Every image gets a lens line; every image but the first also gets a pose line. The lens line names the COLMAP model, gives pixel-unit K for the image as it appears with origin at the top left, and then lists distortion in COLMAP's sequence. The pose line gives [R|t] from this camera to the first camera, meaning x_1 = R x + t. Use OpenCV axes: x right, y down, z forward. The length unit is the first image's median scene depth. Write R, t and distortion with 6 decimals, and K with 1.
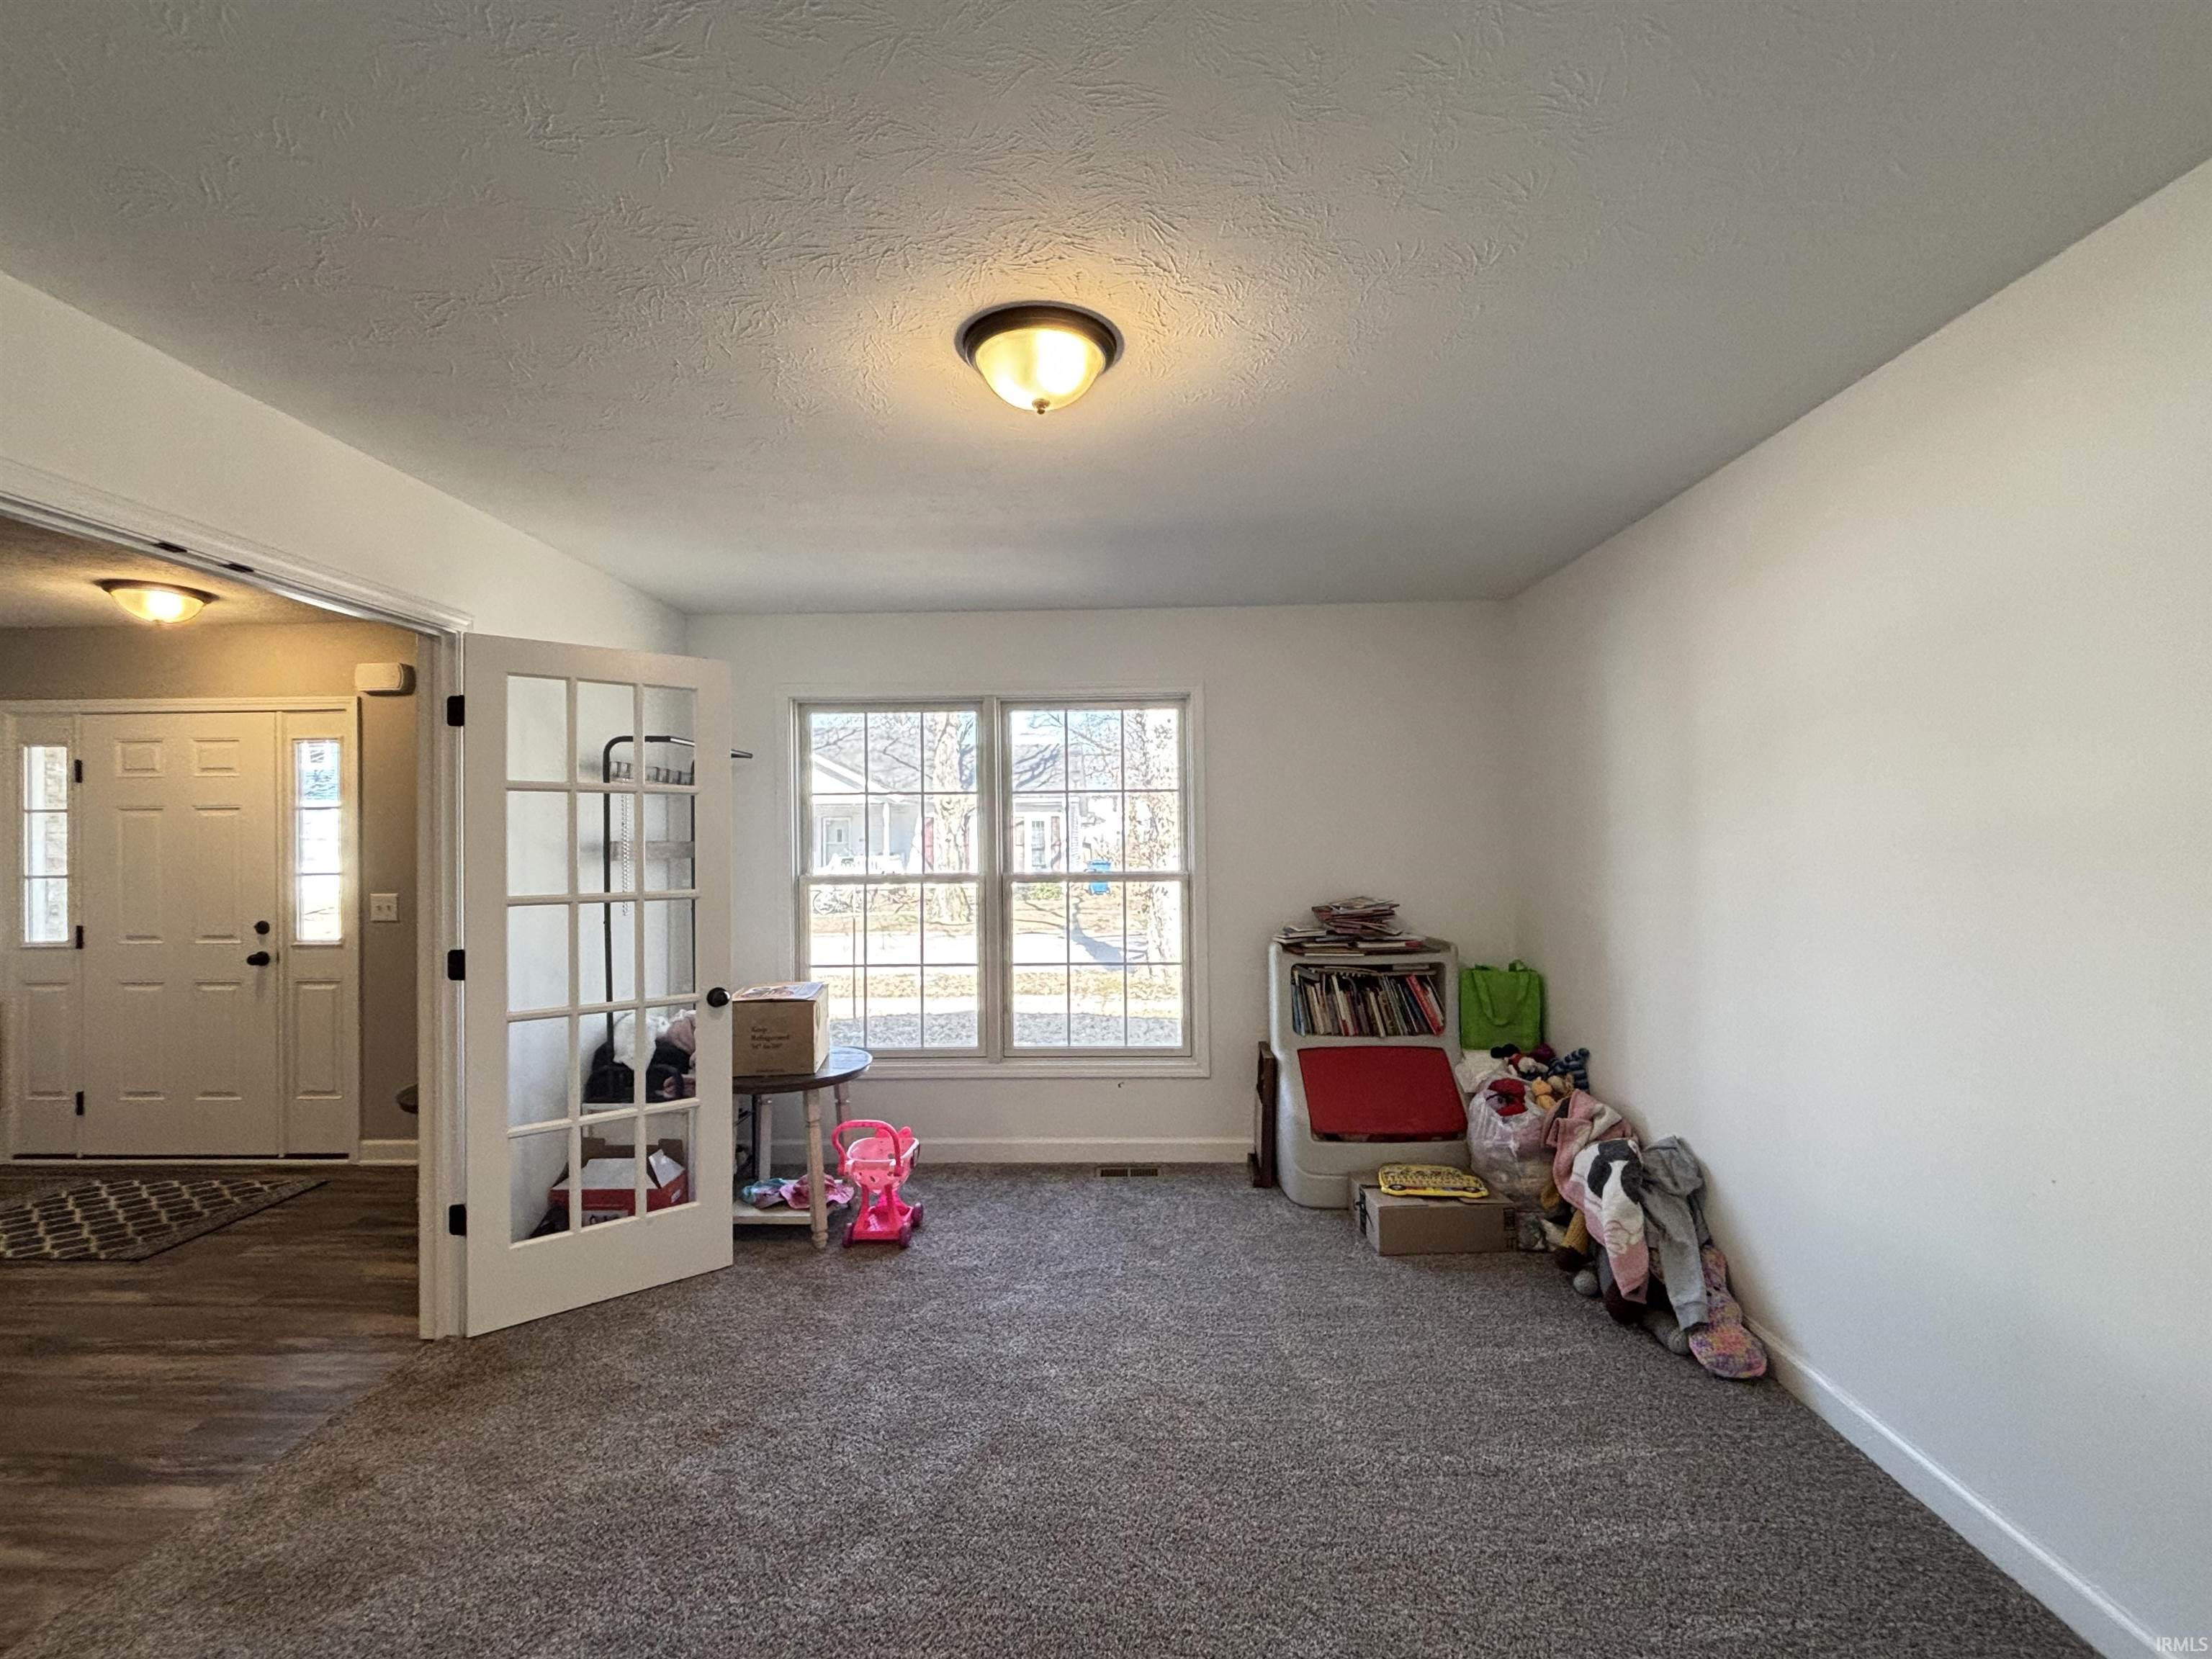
lens RADIAL K [[967.6, 0, 1097.4], [0, 967.6, 829.0], [0, 0, 1]] dist [0.000947, -0.000307]
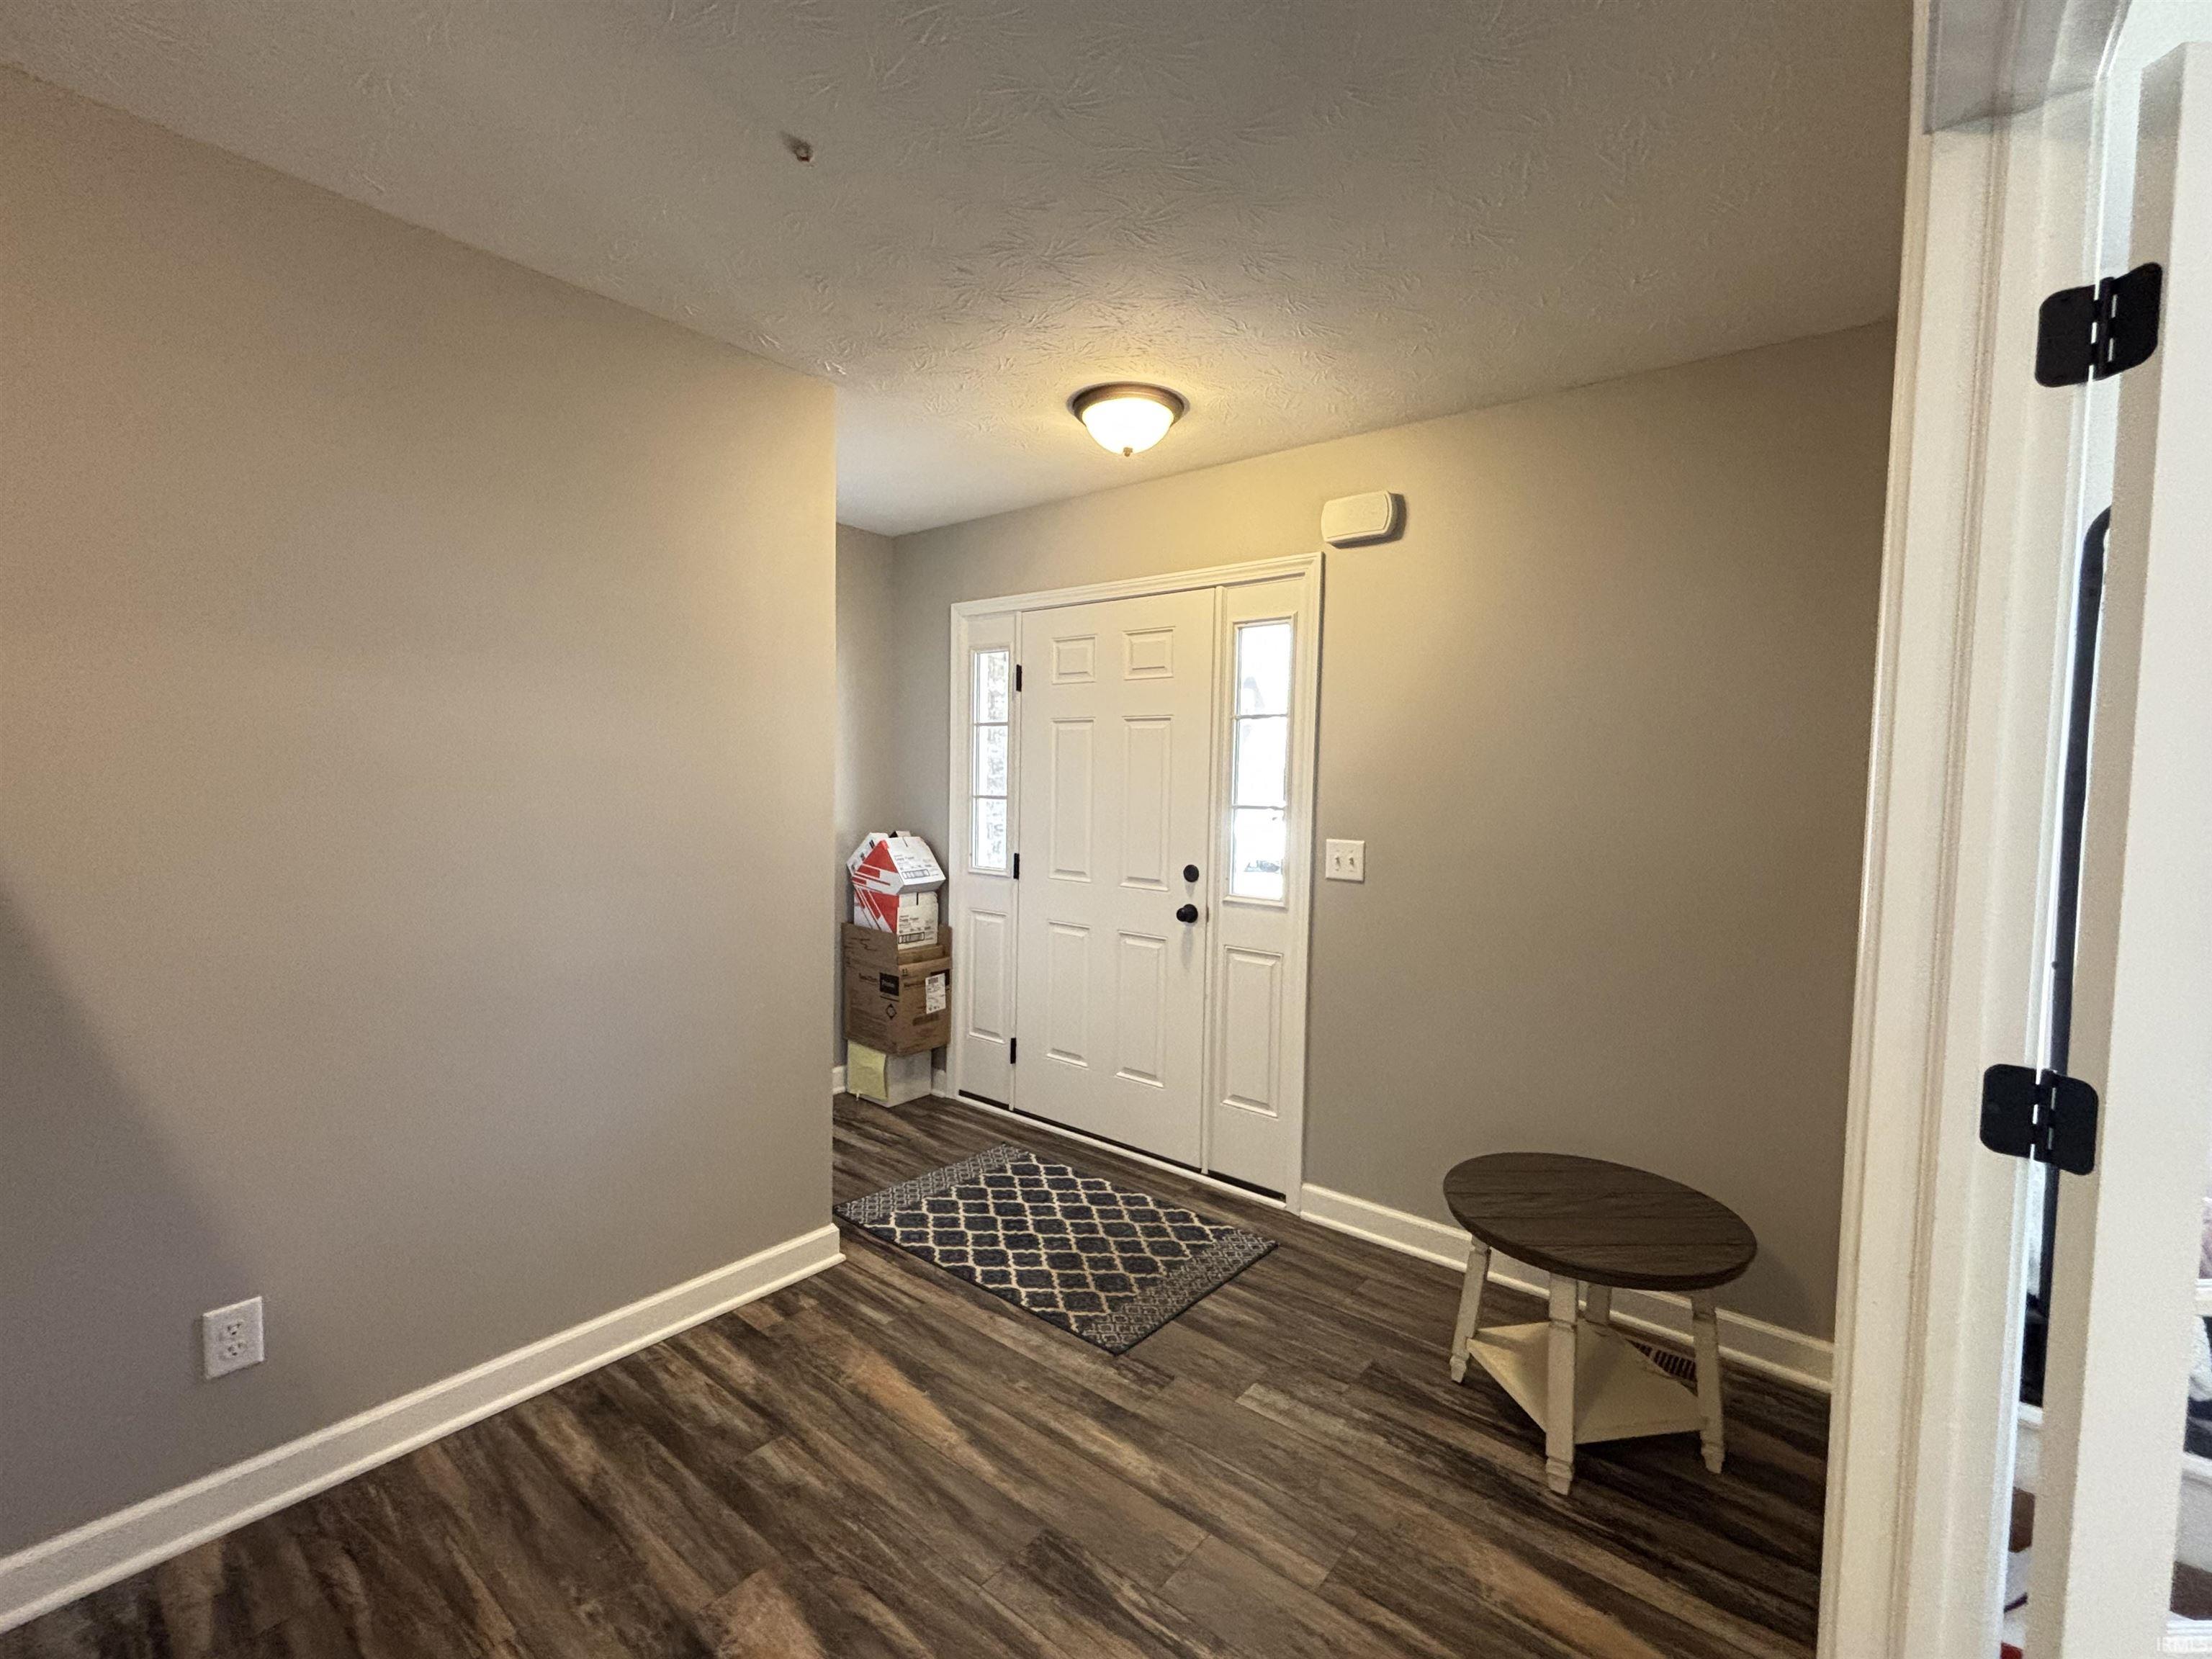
lens RADIAL K [[1030.8, 0, 1102.7], [0, 1030.8, 841.6], [0, 0, 1]] dist [0.191442, -0.000299]
pose [[0.788218, 0.064262, -0.612032, -0.417870], [-0.022701, 0.996892, 0.075436, 0.015317], [0.614978, -0.045566, 0.787227, 0.307788]]
